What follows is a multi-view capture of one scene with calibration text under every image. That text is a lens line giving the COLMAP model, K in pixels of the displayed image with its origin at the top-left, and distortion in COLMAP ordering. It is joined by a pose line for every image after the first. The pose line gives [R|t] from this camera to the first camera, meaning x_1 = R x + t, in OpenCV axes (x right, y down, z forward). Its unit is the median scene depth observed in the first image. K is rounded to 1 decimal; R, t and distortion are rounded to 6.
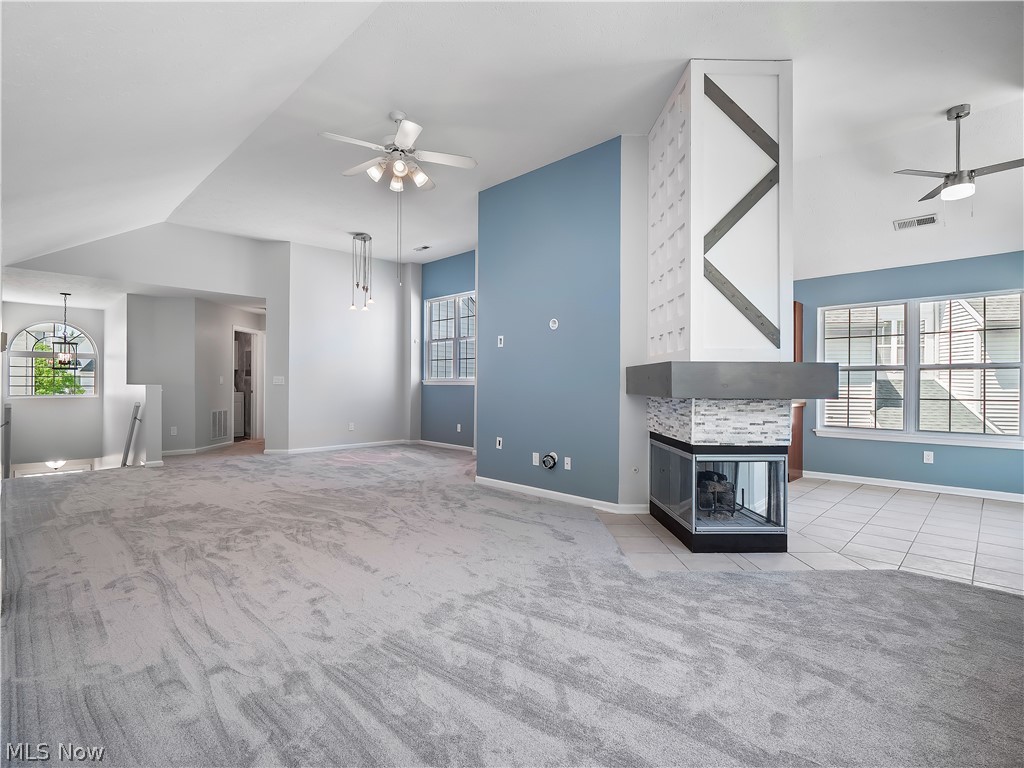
lens RADIAL K [[503.6, 0, 518.8], [0, 503.6, 384.1], [0, 0, 1]] dist [-0.000701, -0.000096]
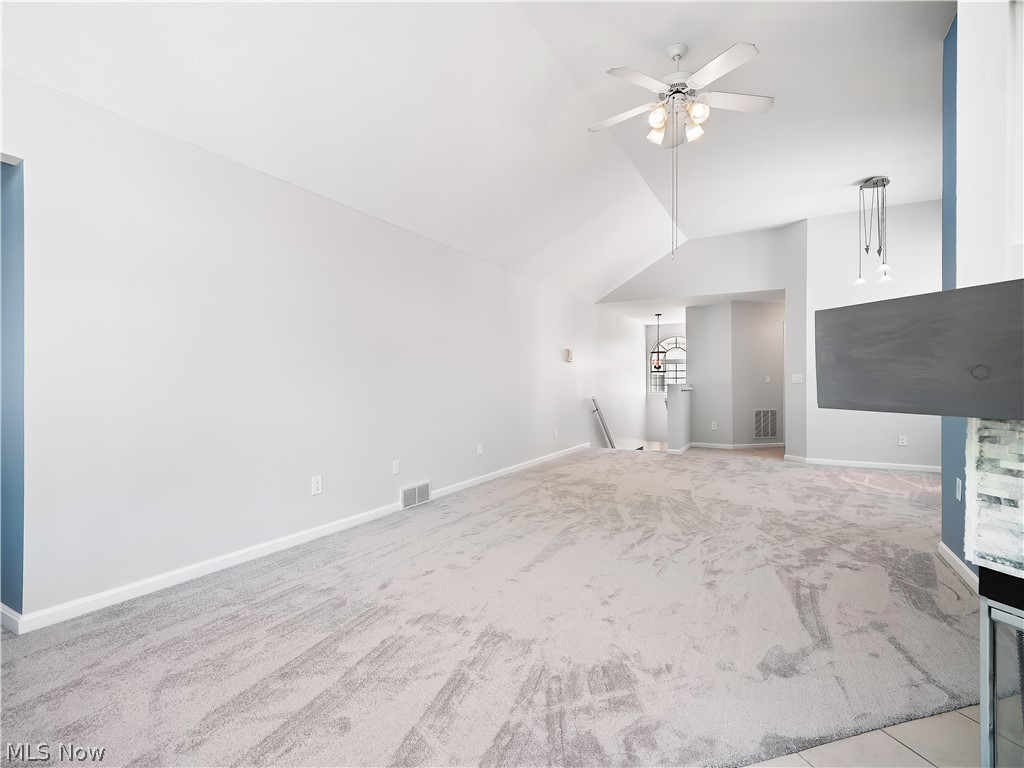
lens RADIAL K [[503.6, 0, 510.0], [0, 503.6, 376.8], [0, 0, 1]] dist [-0.000701, -0.000096]
pose [[0.249282, -0.016348, -0.968293, 0.502084], [0.001351, 0.999862, -0.016534, 0.008074], [0.968430, 0.002814, 0.249270, 0.554828]]
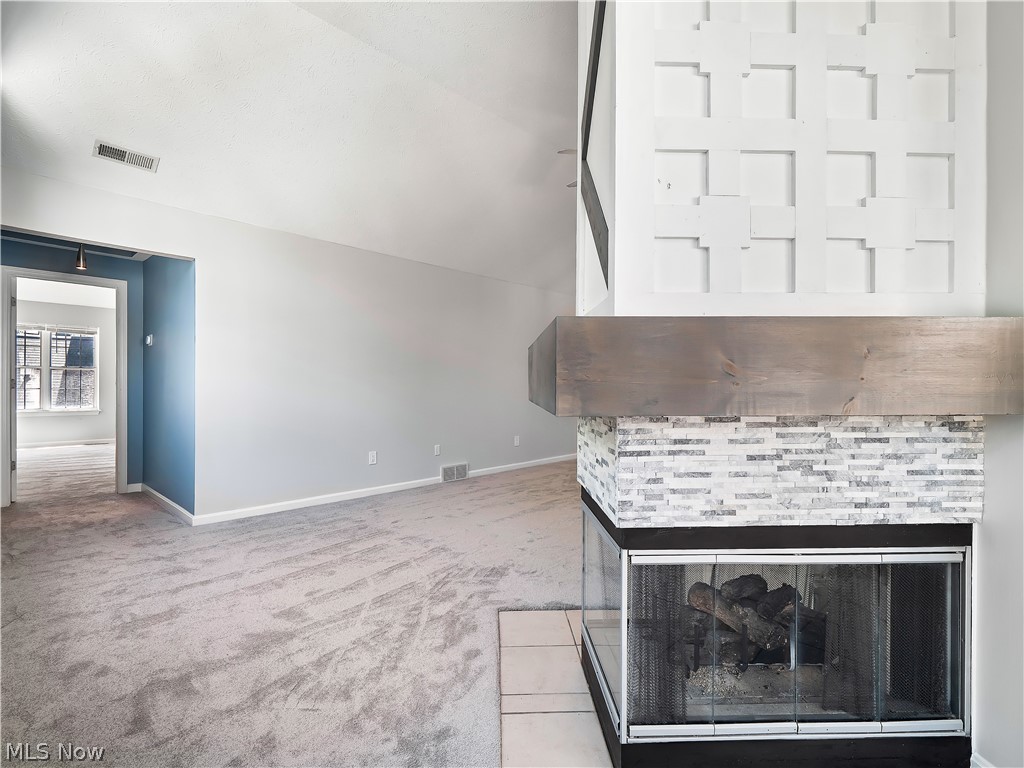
lens RADIAL K [[503.6, 0, 510.0], [0, 503.6, 388.0], [0, 0, 1]] dist [-0.000701, -0.000096]
pose [[0.007152, 0.002472, -0.999971, 0.823030], [-0.004366, 0.999987, 0.002441, 0.004765], [0.999965, 0.004349, 0.007163, 0.788356]]
